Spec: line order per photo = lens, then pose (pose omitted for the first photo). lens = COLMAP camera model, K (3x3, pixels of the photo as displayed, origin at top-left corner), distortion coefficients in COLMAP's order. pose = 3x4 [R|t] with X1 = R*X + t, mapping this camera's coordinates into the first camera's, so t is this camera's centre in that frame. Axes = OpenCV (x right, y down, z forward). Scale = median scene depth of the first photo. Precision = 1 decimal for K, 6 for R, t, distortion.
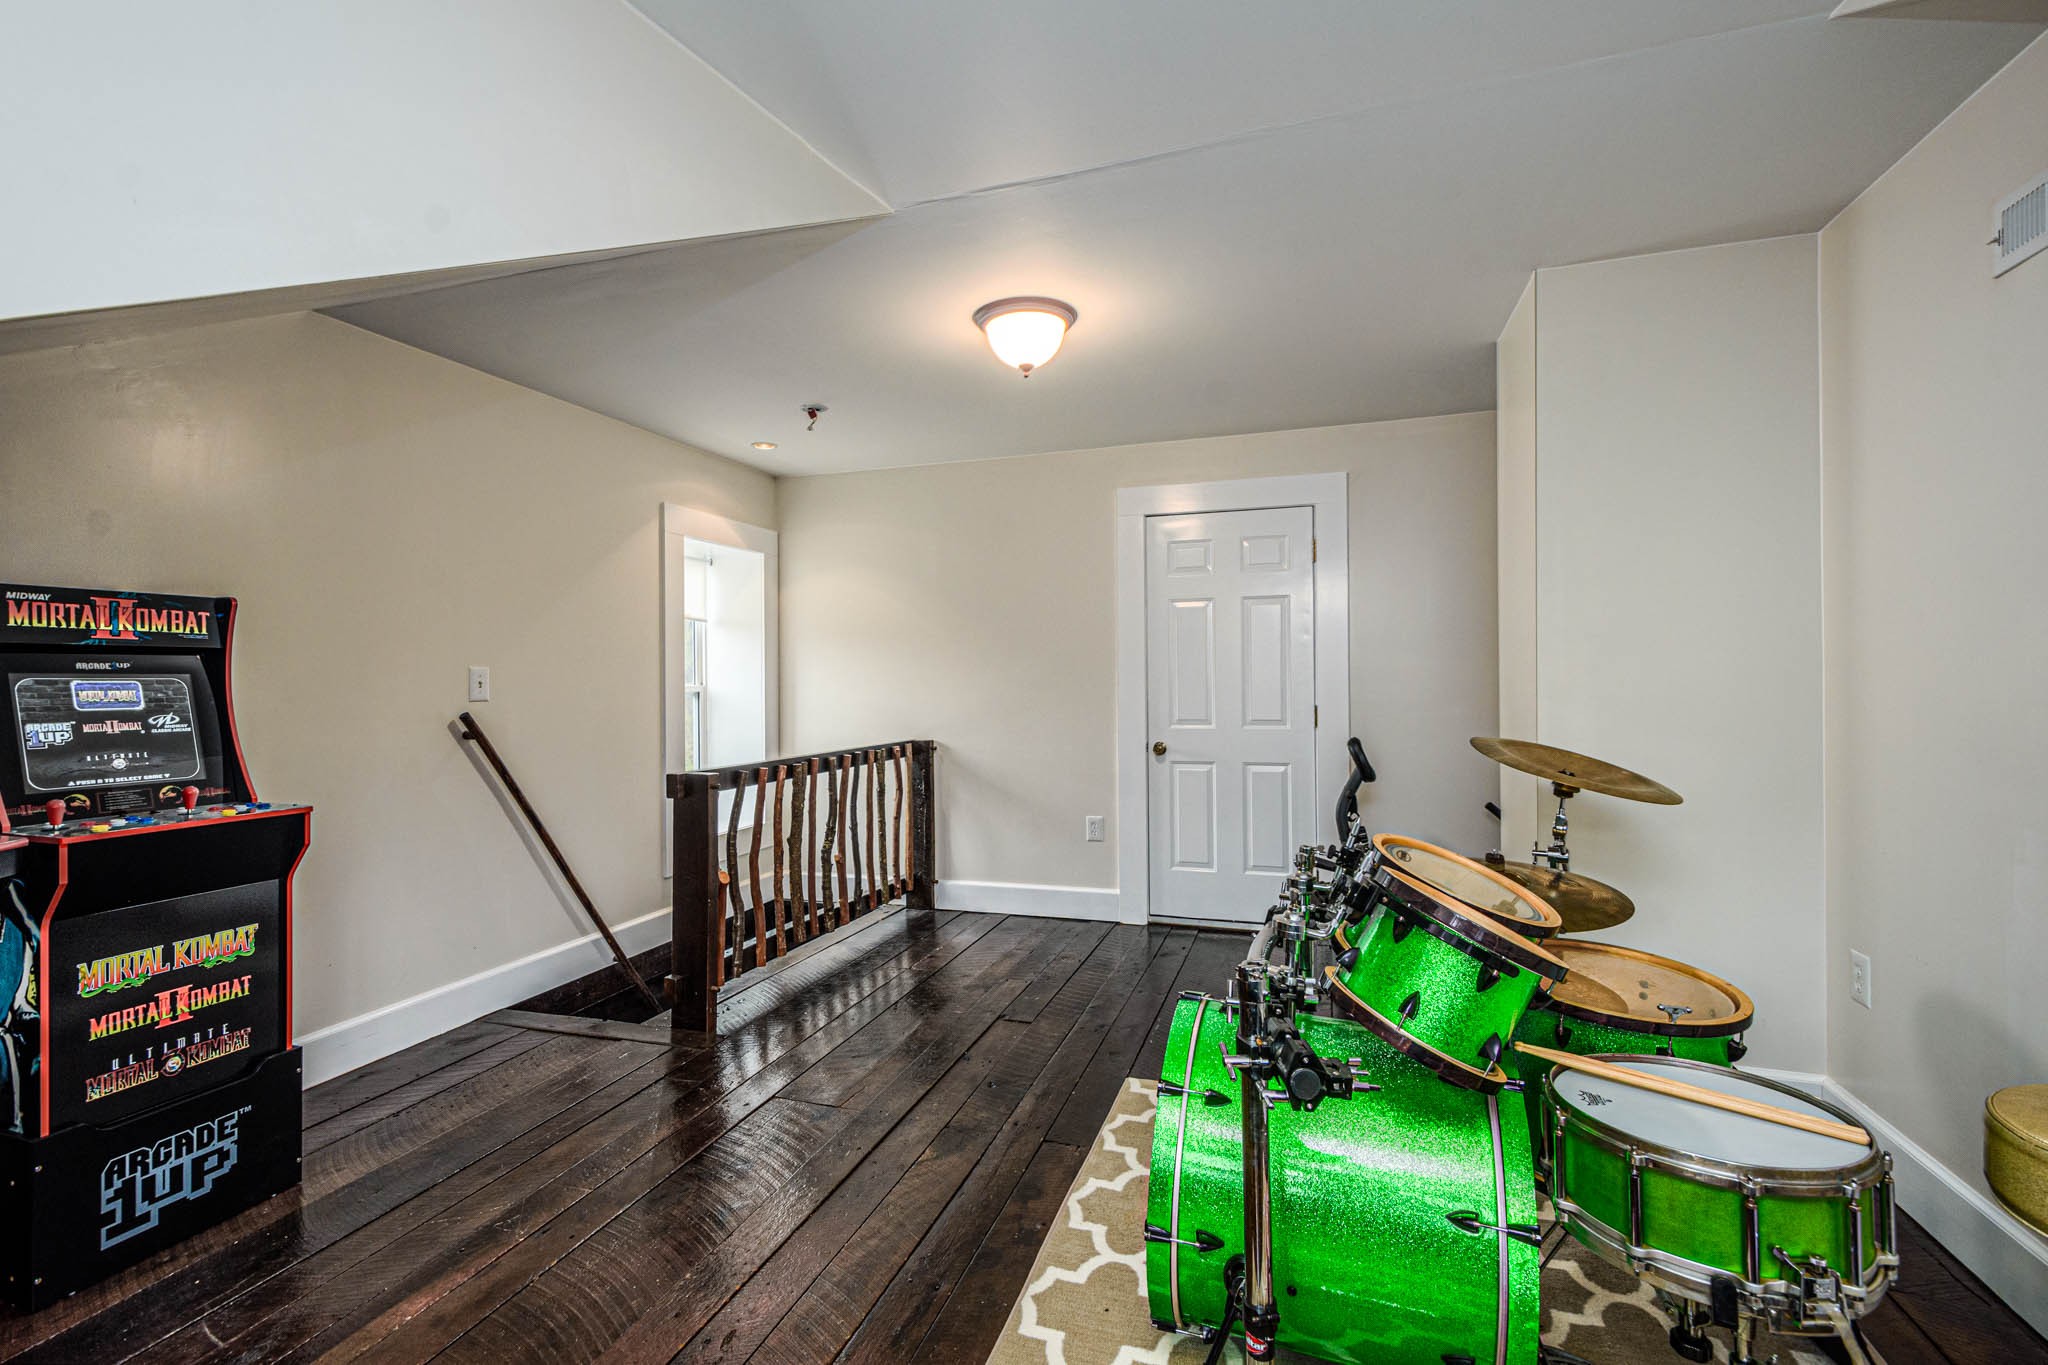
lens RADIAL K [[895.0, 0, 1030.3], [0, 895.0, 689.8], [0, 0, 1]] dist [0.010567, -0.000189]
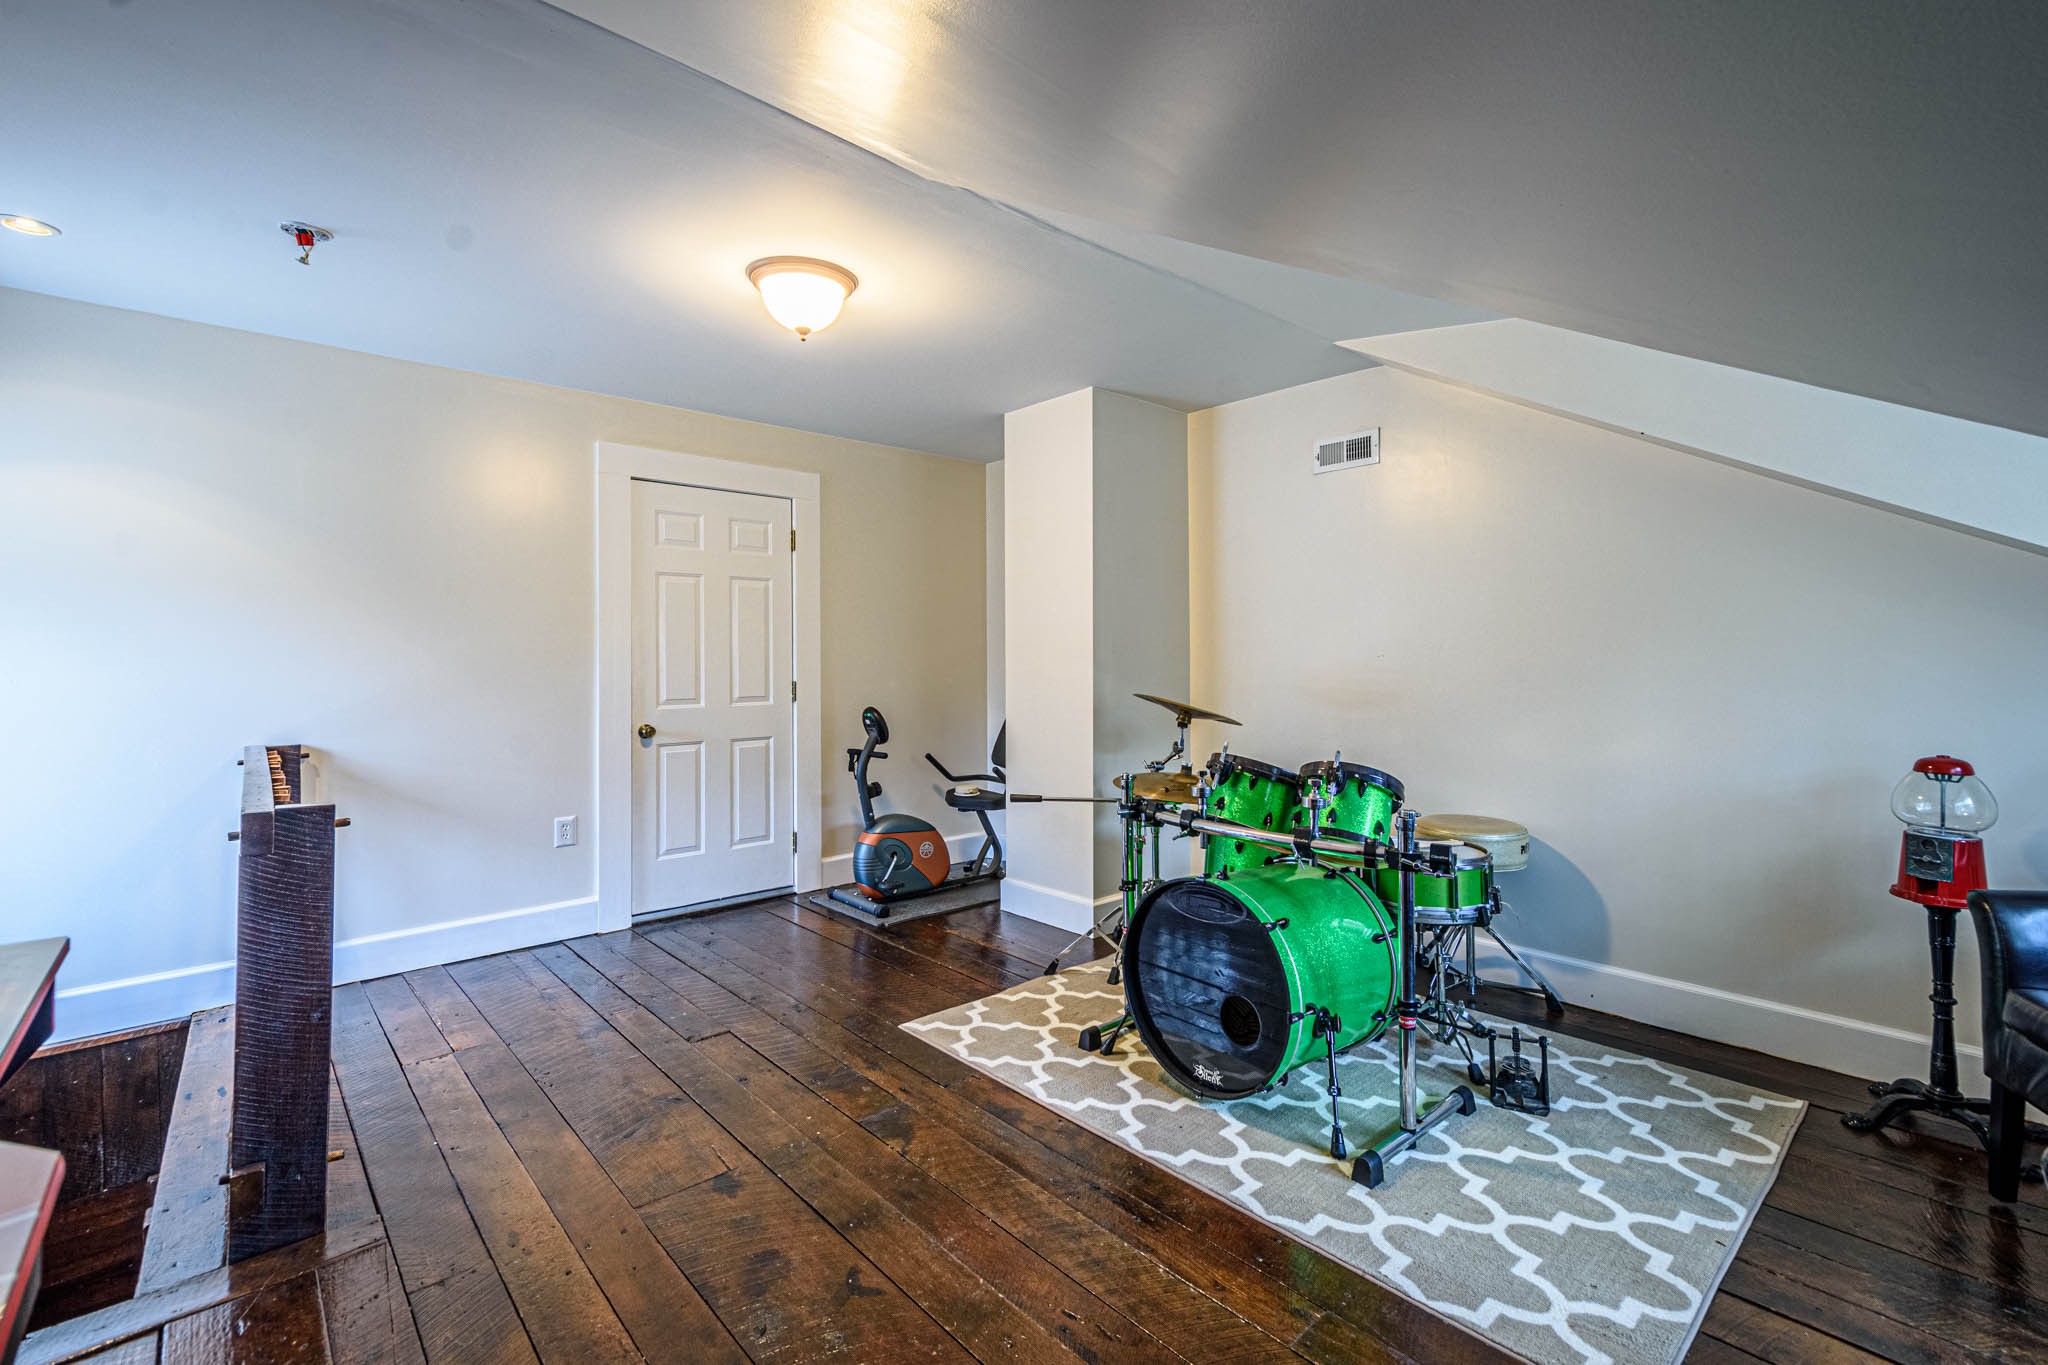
lens RADIAL K [[888.5, 0, 1012.2], [0, 888.5, 660.0], [0, 0, 1]] dist [0.009046, -0.000037]
pose [[0.512684, 0.002819, 0.858573, -0.957949], [0.010043, 0.999907, -0.009280, 0.008288], [-0.858519, 0.013380, 0.512607, 0.432402]]
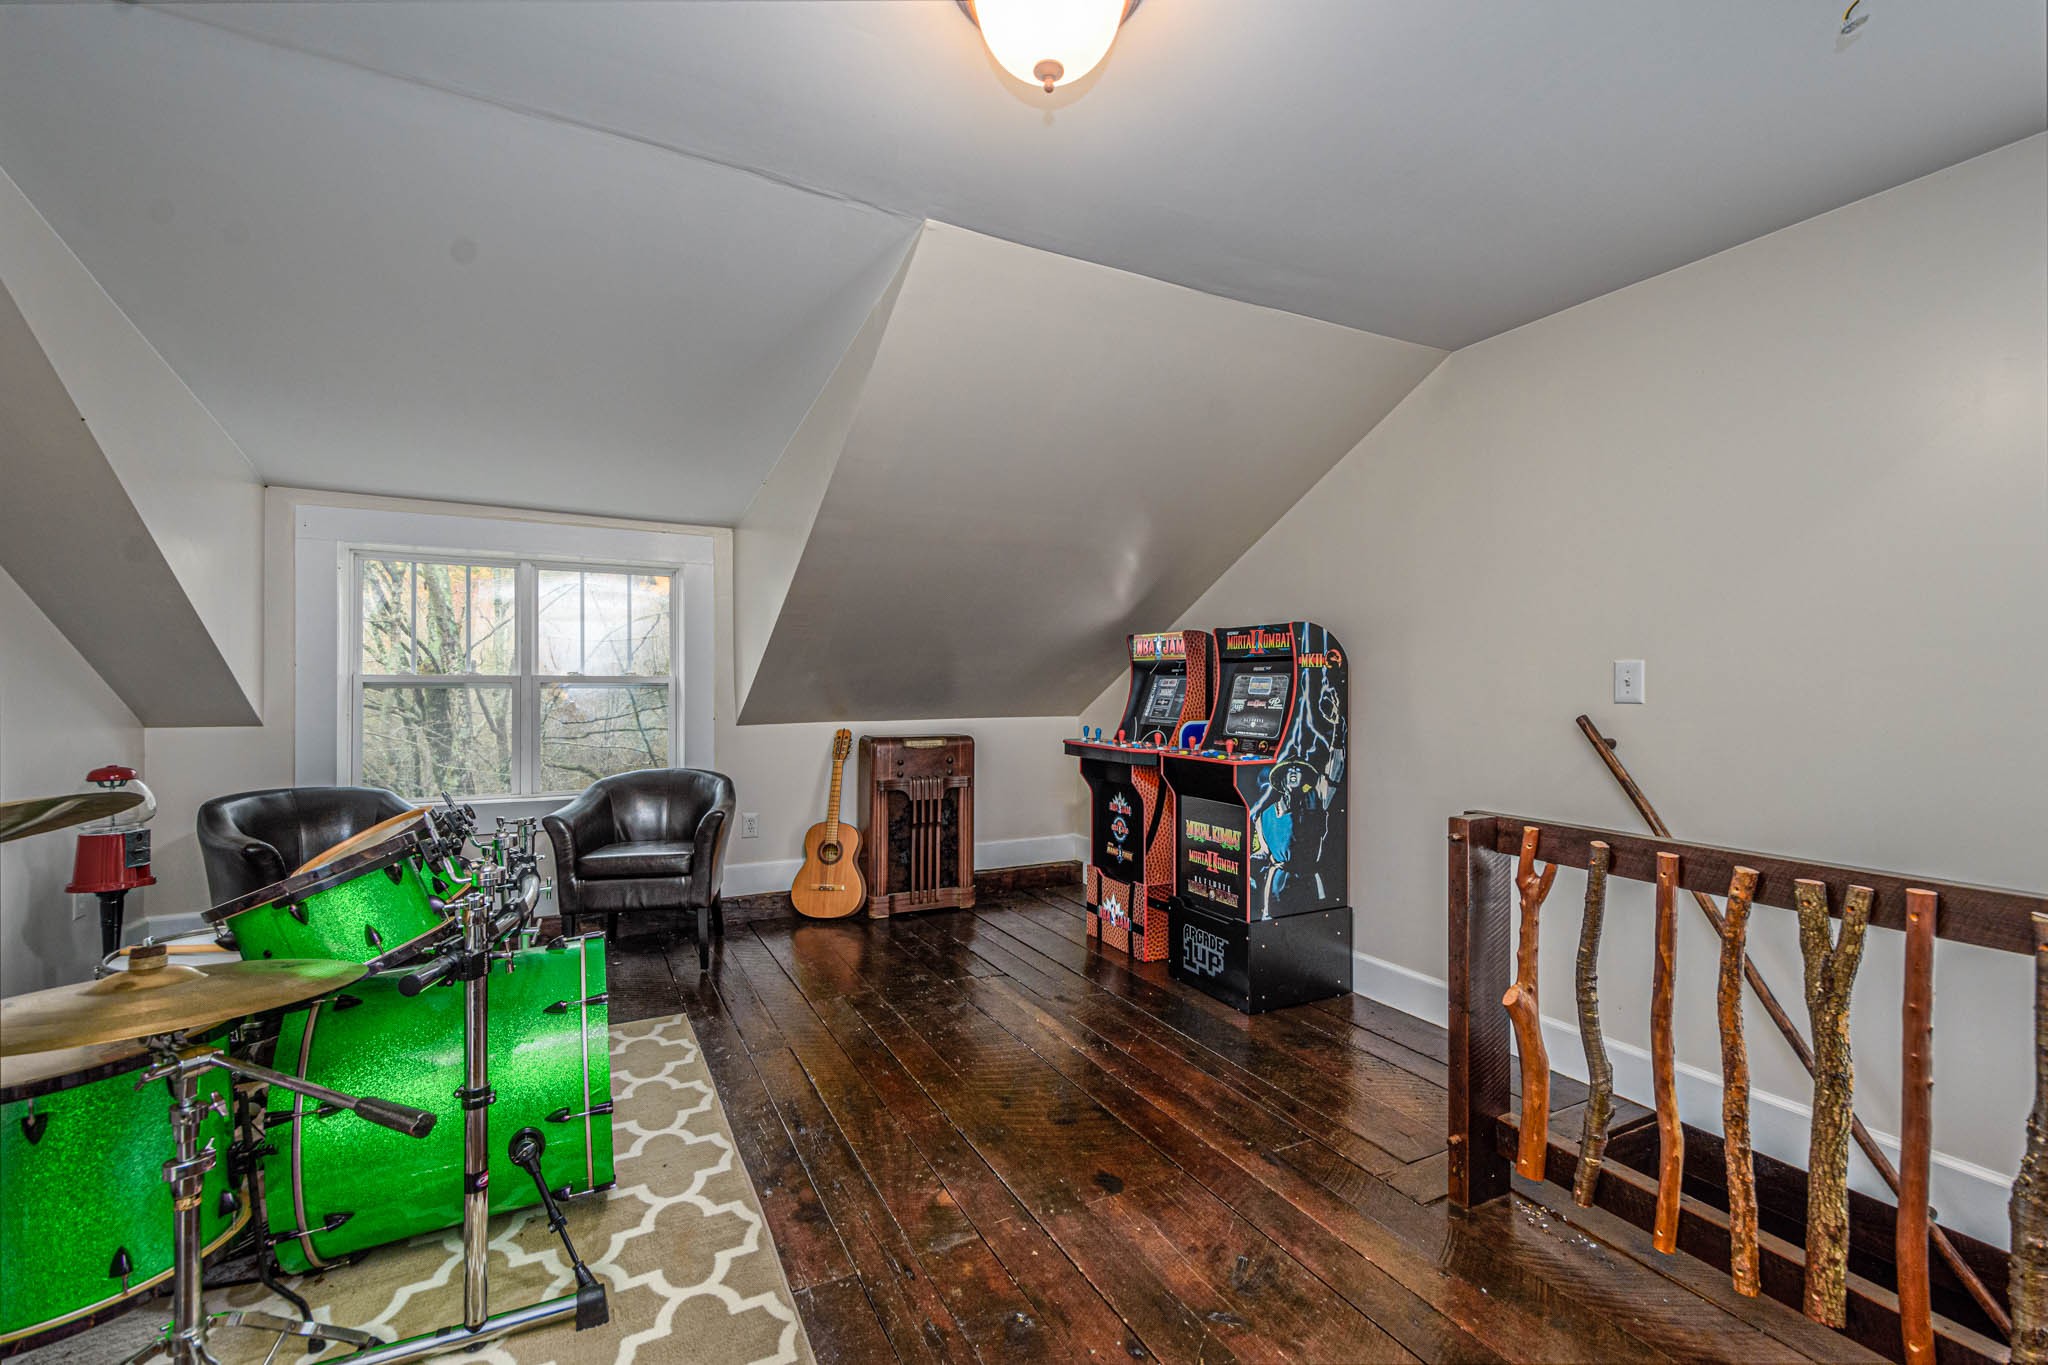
lens RADIAL K [[895.0, 0, 1030.3], [0, 895.0, 689.8], [0, 0, 1]] dist [0.010567, -0.000189]
pose [[-0.698117, 0.009819, -0.715917, 0.516911], [-0.009243, 0.999699, 0.022725, -0.020455], [0.715924, 0.022482, -0.697816, 1.838513]]
